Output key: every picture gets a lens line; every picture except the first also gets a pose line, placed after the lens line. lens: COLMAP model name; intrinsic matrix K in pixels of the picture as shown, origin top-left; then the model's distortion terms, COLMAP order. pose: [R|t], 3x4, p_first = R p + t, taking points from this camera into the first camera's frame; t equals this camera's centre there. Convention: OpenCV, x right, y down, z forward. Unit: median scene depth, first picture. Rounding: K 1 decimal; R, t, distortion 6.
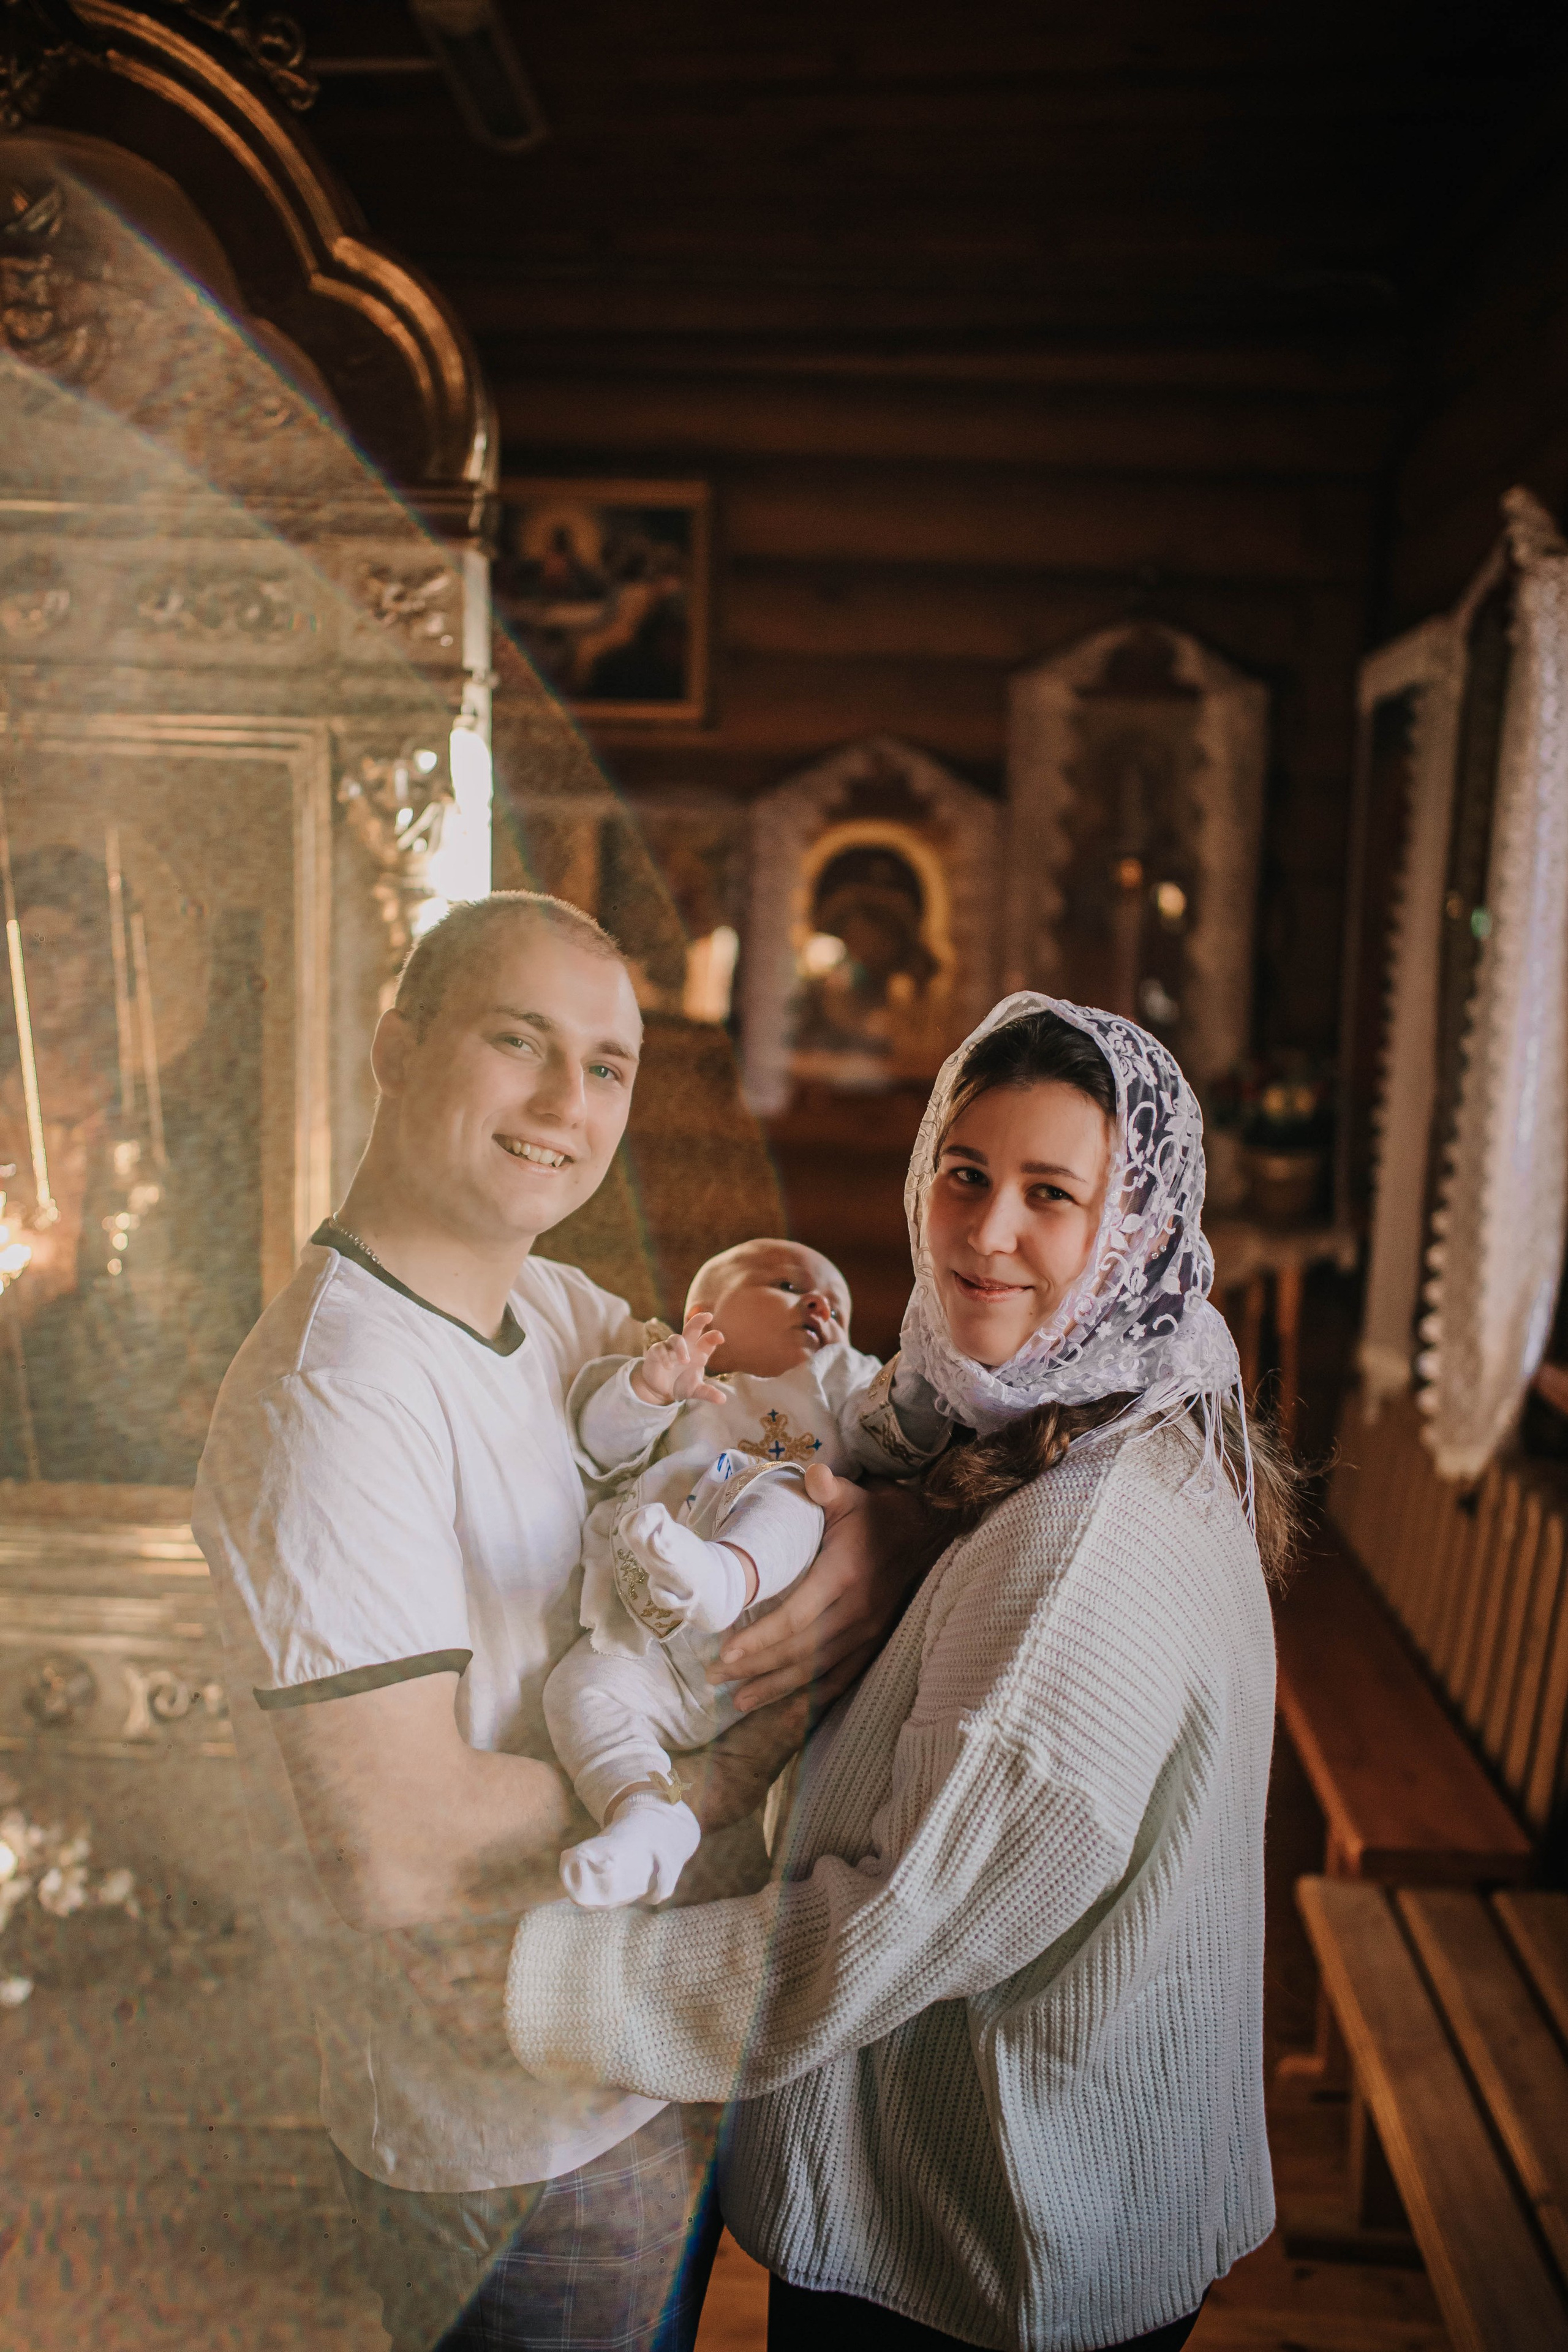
lens RADIAL K [[2254.8, 0, 816.3], [0, 2254.8, 1116.3], [0, 0, 1]] dist [0.044048, 0.000000]
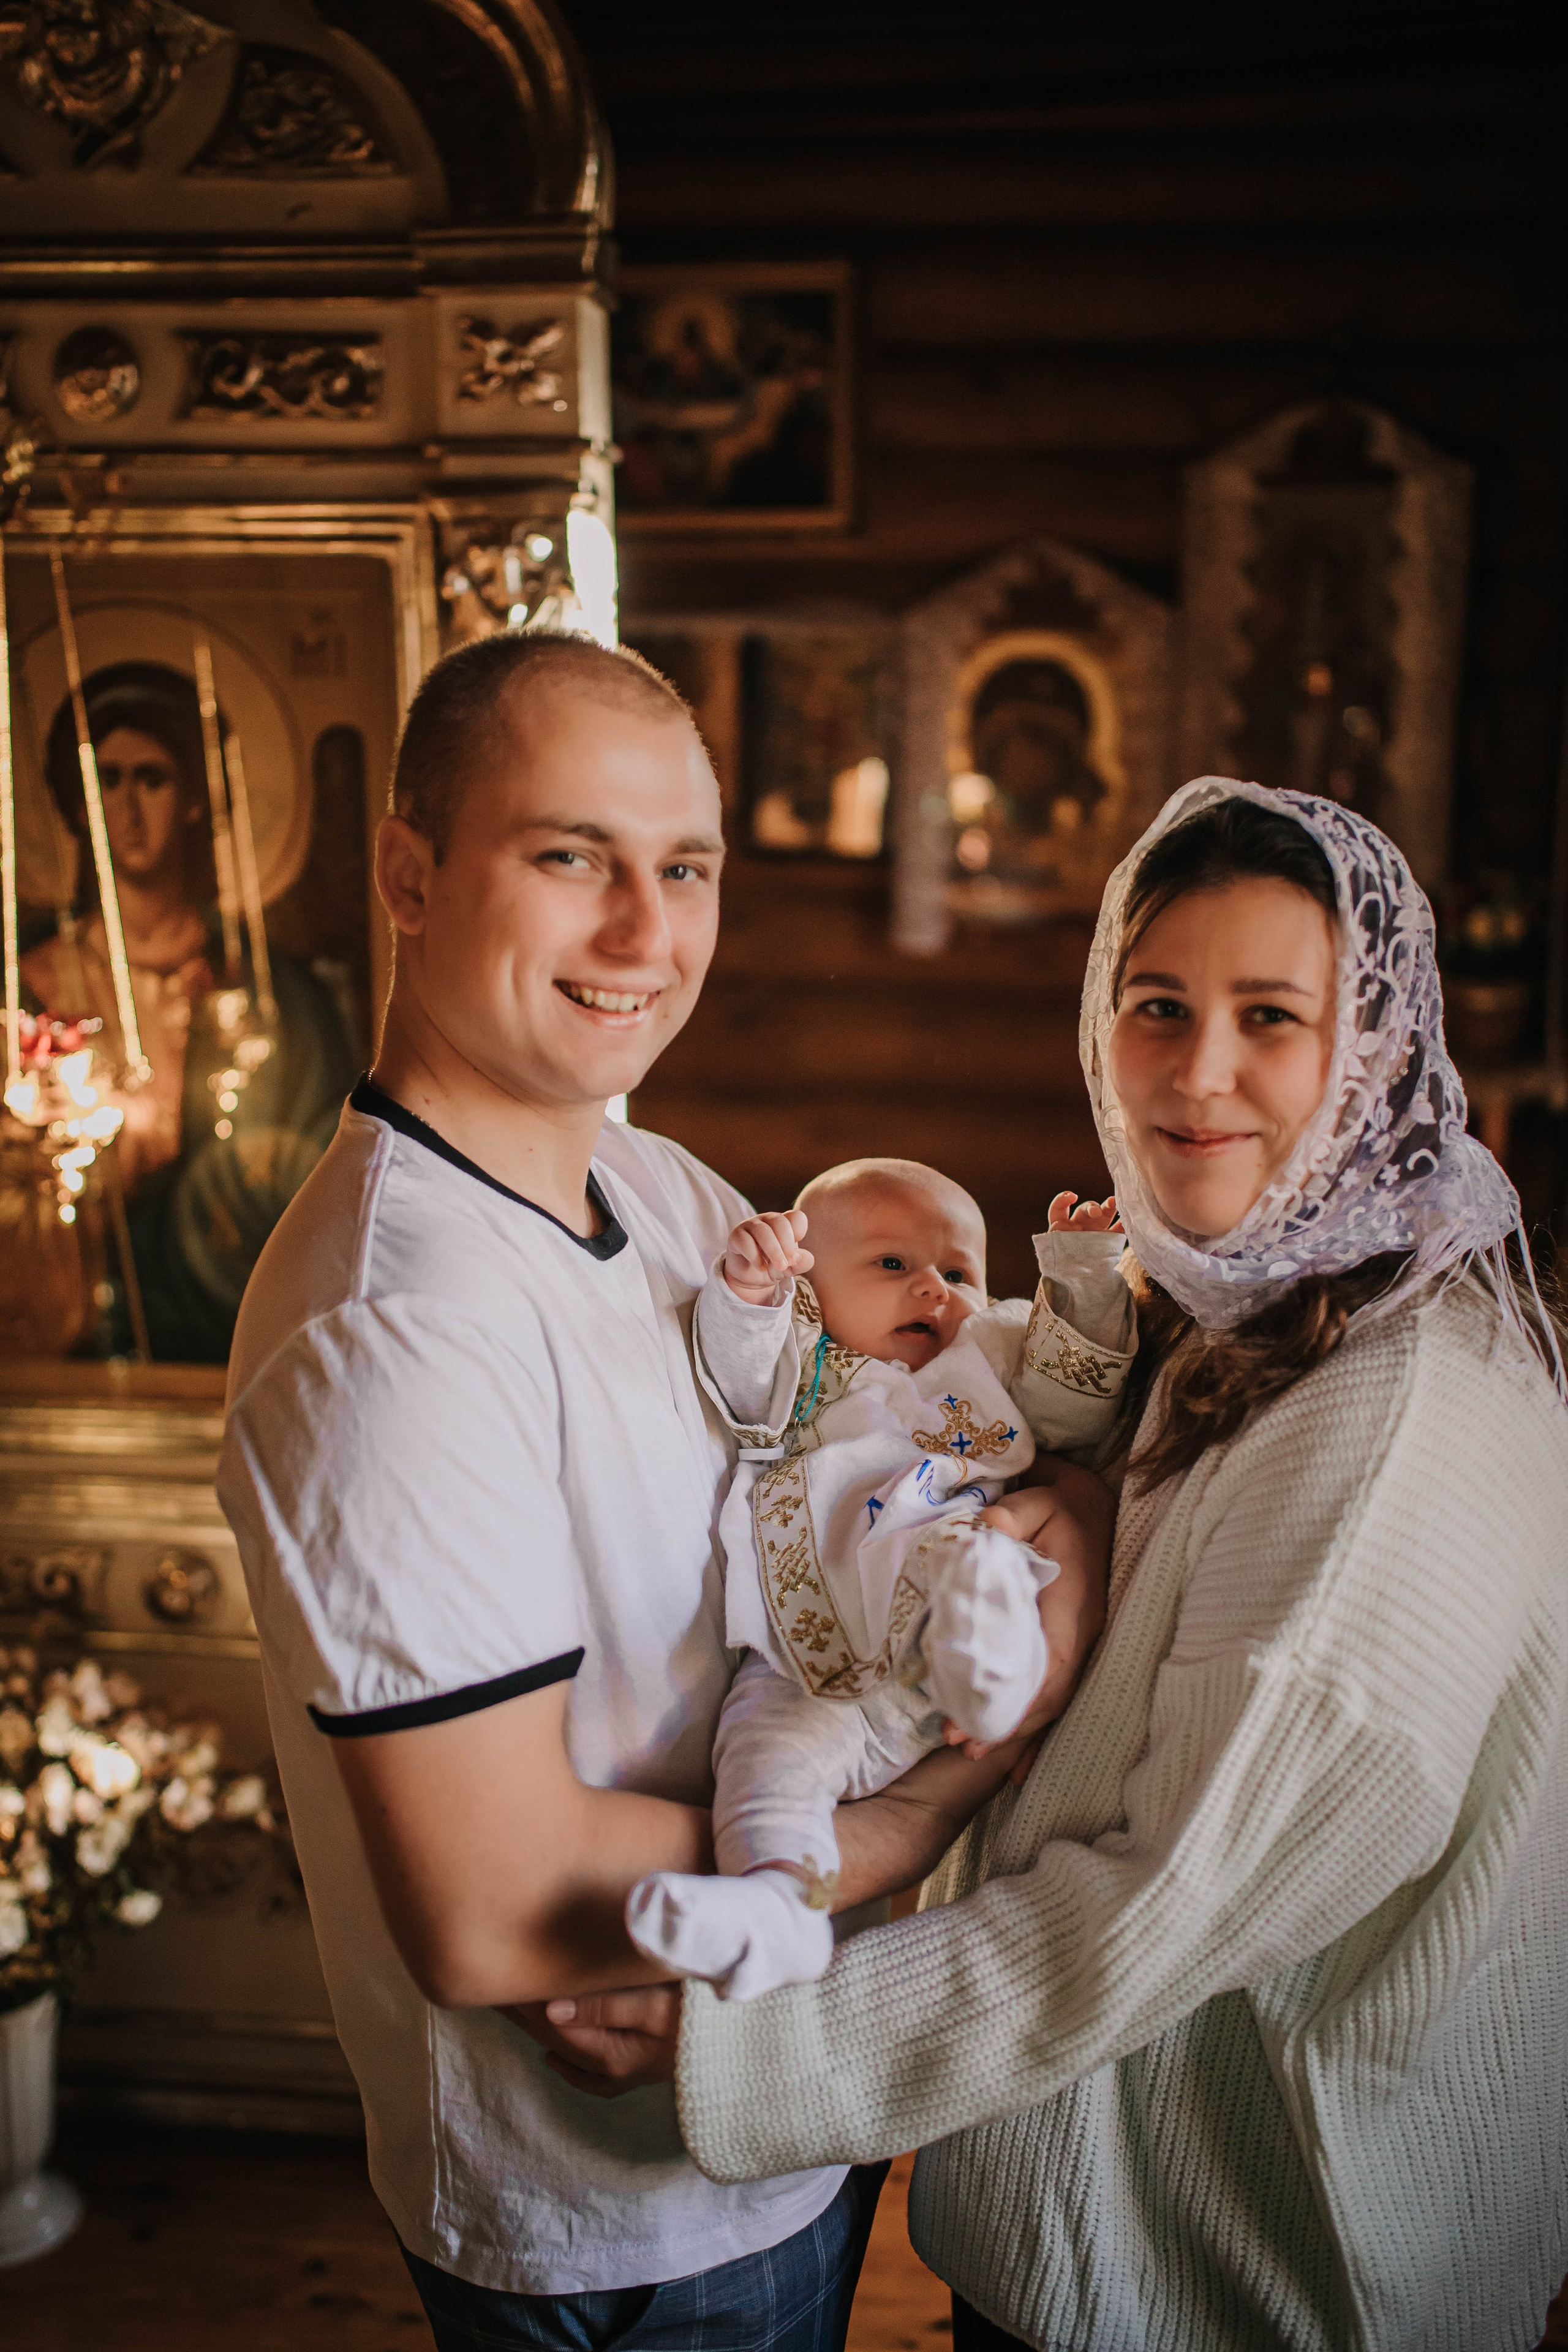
lens RADIAL K [[2254.8, 0, 793.8], [0, 2254.8, 1127.7], [0, 0, 1]] dist [0.044048, 0.000000]
pose [[0.997041, -0.012493, -0.075851, -0.010427], [0.018176, 0.997040, 0.074704, 0.001646], [0.074694, -0.075862, 0.994317, 0.108215]]
